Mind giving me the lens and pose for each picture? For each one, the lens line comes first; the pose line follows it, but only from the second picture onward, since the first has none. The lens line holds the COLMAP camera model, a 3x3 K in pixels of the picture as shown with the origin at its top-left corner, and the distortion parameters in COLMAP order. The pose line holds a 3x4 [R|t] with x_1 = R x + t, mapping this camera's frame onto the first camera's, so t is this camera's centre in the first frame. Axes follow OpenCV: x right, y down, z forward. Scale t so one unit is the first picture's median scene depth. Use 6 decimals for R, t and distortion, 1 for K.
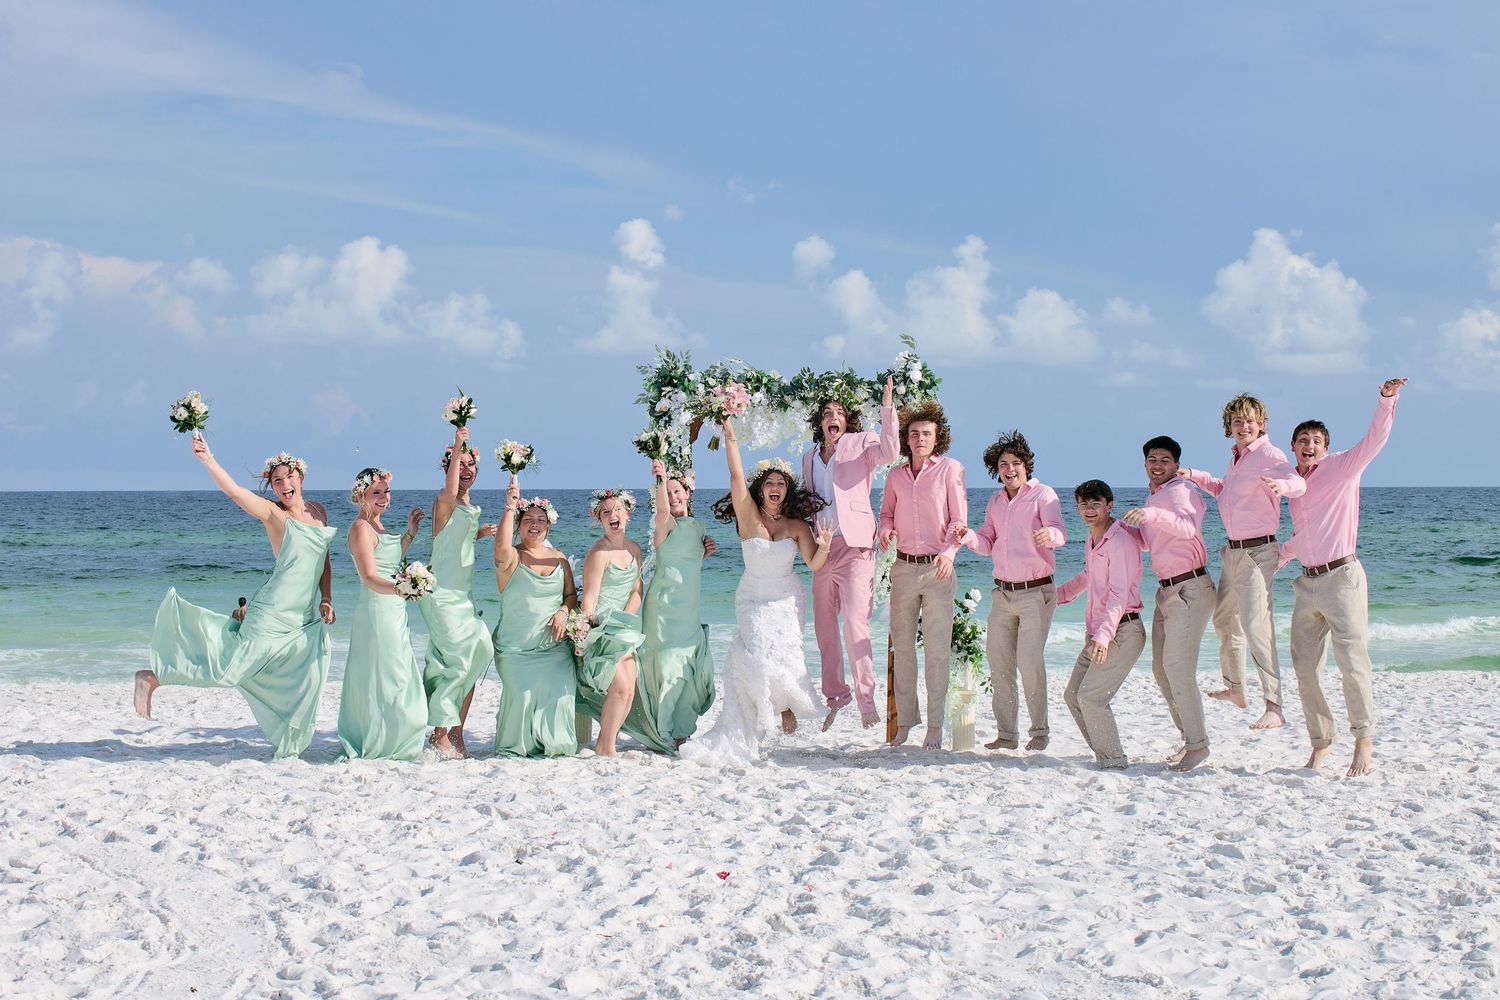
lens RADIAL K [[2999.4, 0, 749.7], [0, 2999.4, 454.2], [0, 0, 1]] dist [0.086910, 0.108952]
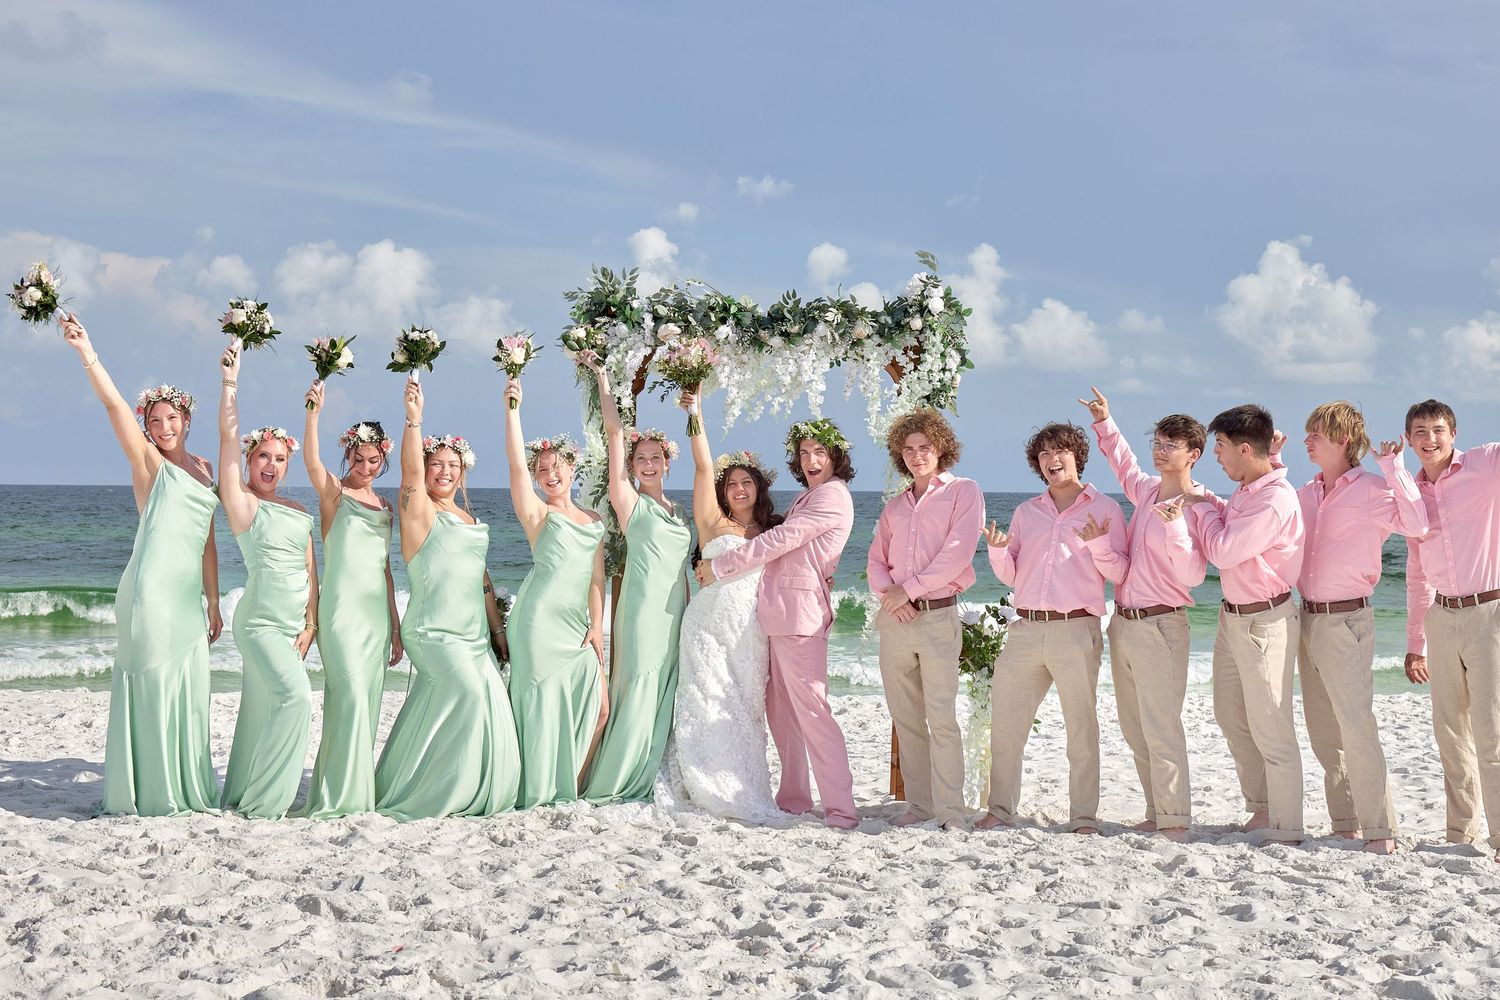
lens RADIAL K [[3086.6, 0, 750.0], [0, 3086.6, 500.0], [0, 0, 1]] dist [0.033924, -0.092364]
pose [[0.999927, 0.011606, 0.003439, 0.008528], [-0.011658, 0.999812, 0.015498, 0.013072], [-0.003259, -0.015537, 0.999874, 0.280650]]
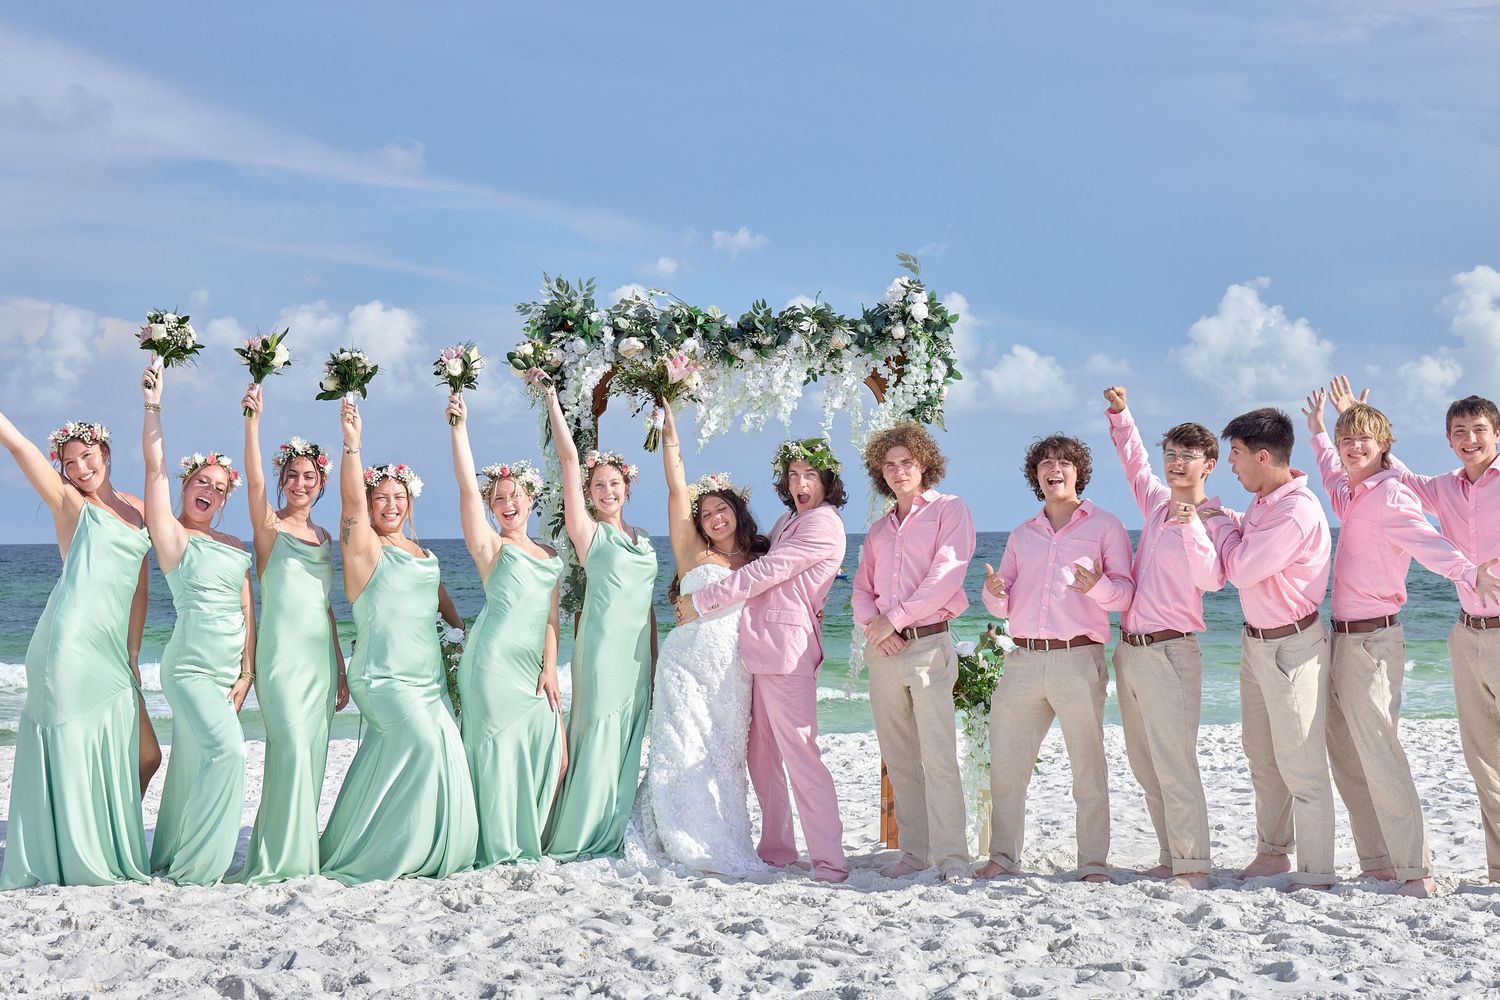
lens RADIAL K [[3018.8, 0, 758.9], [0, 3018.8, 527.0], [0, 0, 1]] dist [-0.000421, -0.079441]
pose [[0.999865, -0.009460, 0.013448, 0.010526], [0.009323, 0.999904, 0.010202, 0.019083], [-0.013543, -0.010076, 0.999858, 0.370841]]
